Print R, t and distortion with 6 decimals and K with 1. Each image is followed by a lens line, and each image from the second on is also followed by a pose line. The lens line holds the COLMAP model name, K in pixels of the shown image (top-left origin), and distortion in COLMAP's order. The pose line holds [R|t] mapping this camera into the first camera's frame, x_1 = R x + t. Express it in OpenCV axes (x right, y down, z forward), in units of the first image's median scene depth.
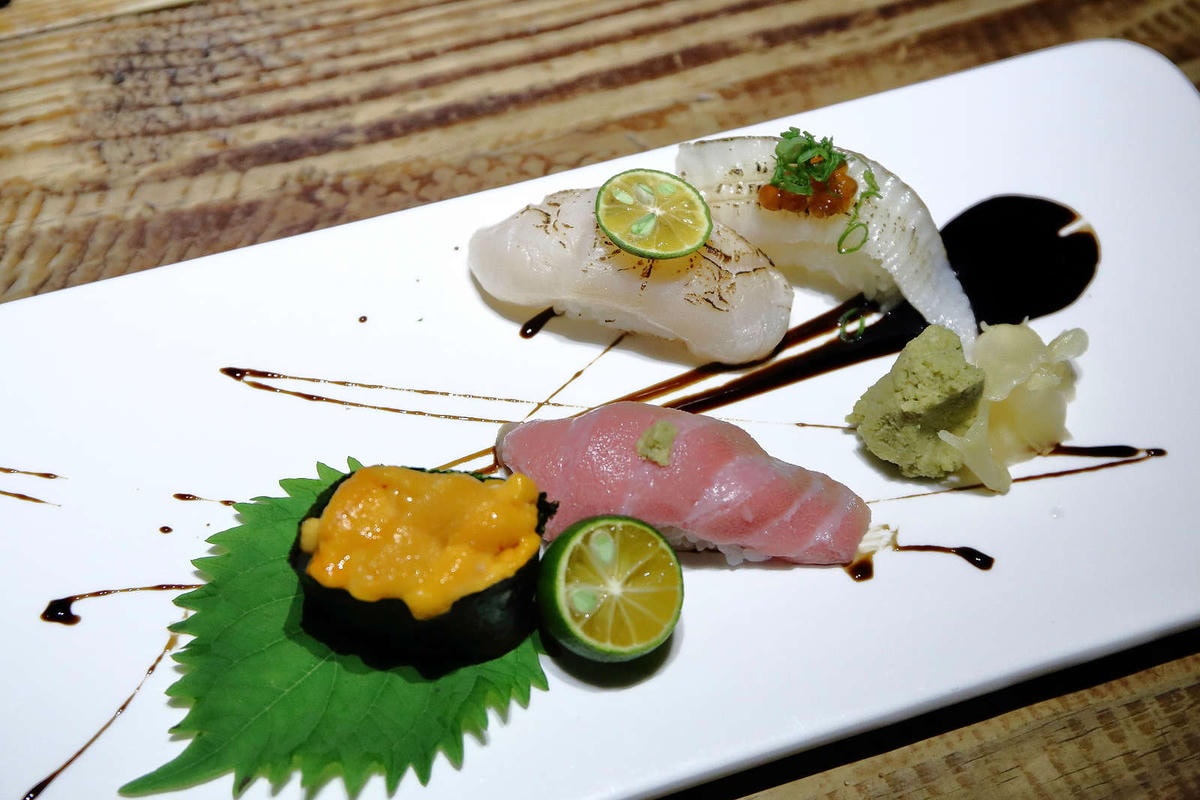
lens RADIAL K [[2148.1, 0, 600.0], [0, 2148.1, 400.0], [0, 0, 1]] dist [0.043947, 0.249916]
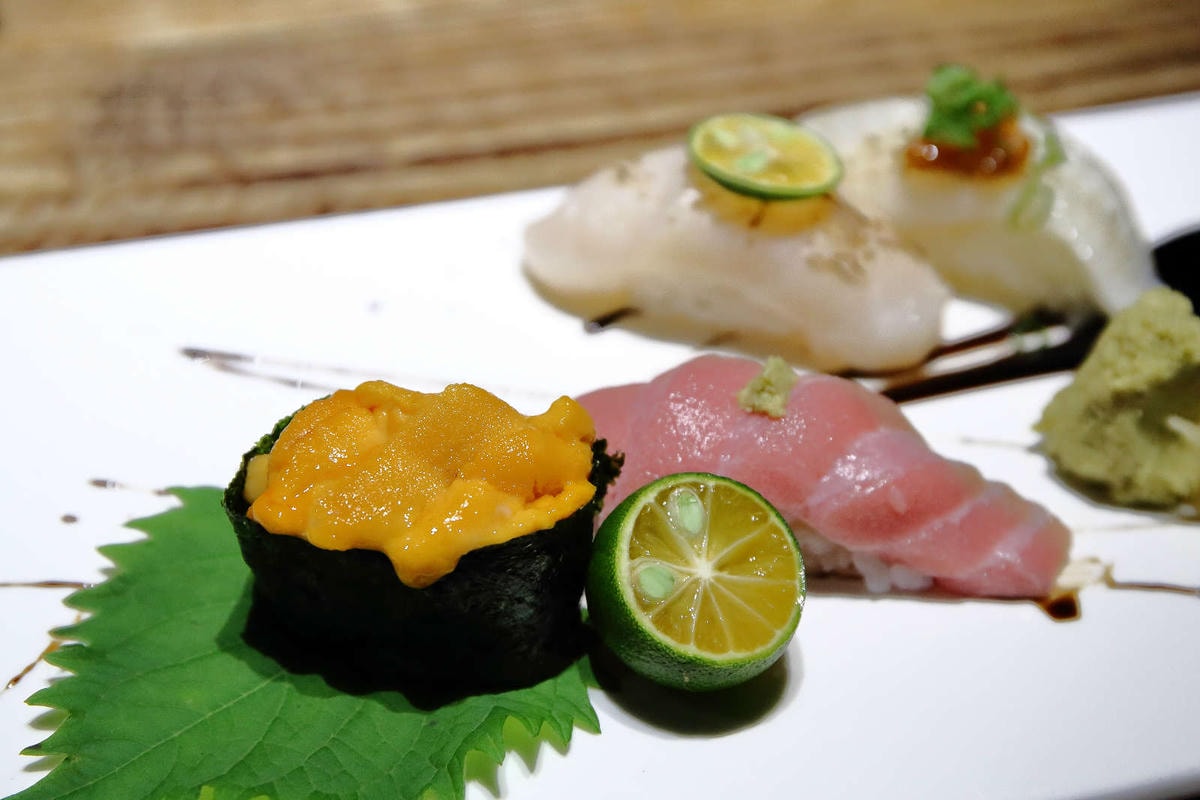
lens RADIAL K [[2061.0, 0, 600.0], [0, 2061.0, 400.0], [0, 0, 1]] dist [0.019150, 0.137962]
pose [[0.998496, 0.022490, -0.049992, 0.005396], [-0.035535, 0.959956, -0.277889, 0.201300], [0.041740, 0.279248, 0.959311, 0.338508]]
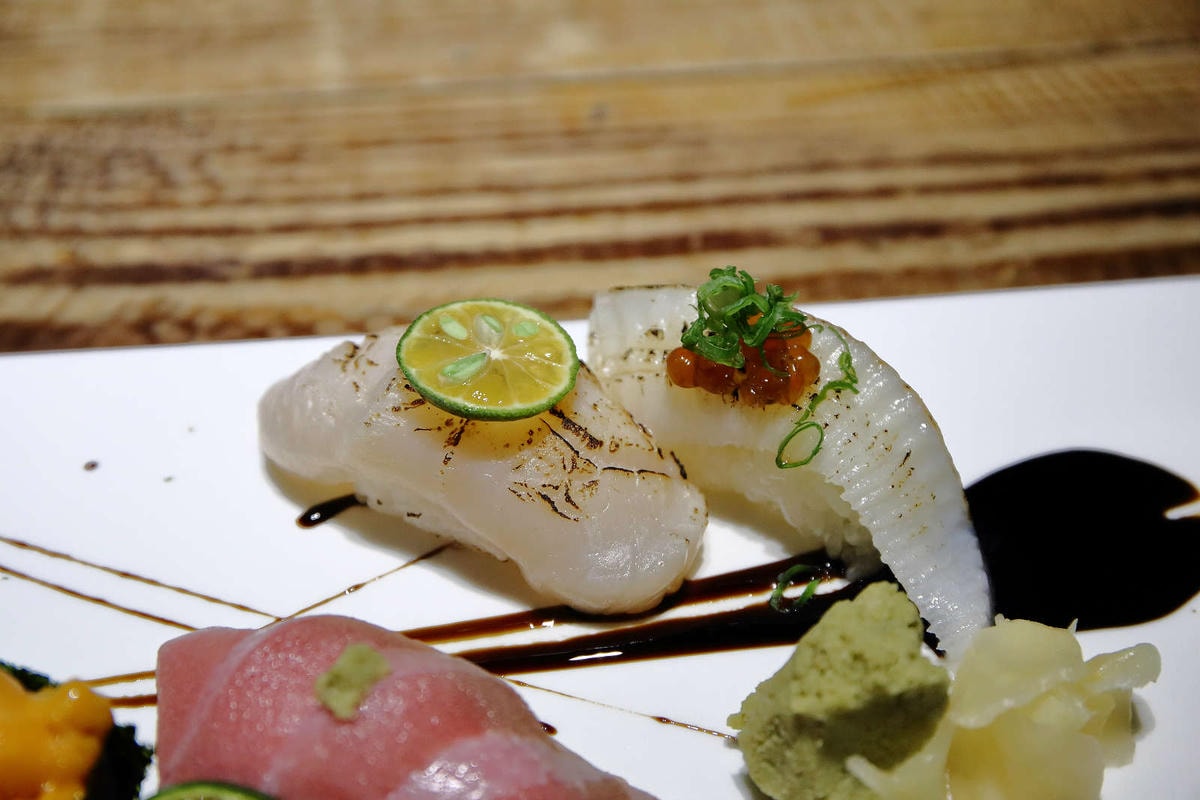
lens RADIAL K [[1852.8, 0, 600.0], [0, 1852.8, 400.0], [0, 0, 1]] dist [0.017075, 0.015683]
pose [[0.964070, 0.131677, -0.230718, 0.193541], [-0.178587, 0.964219, -0.195931, 0.031517], [0.196663, 0.230095, 0.953090, 0.480814]]
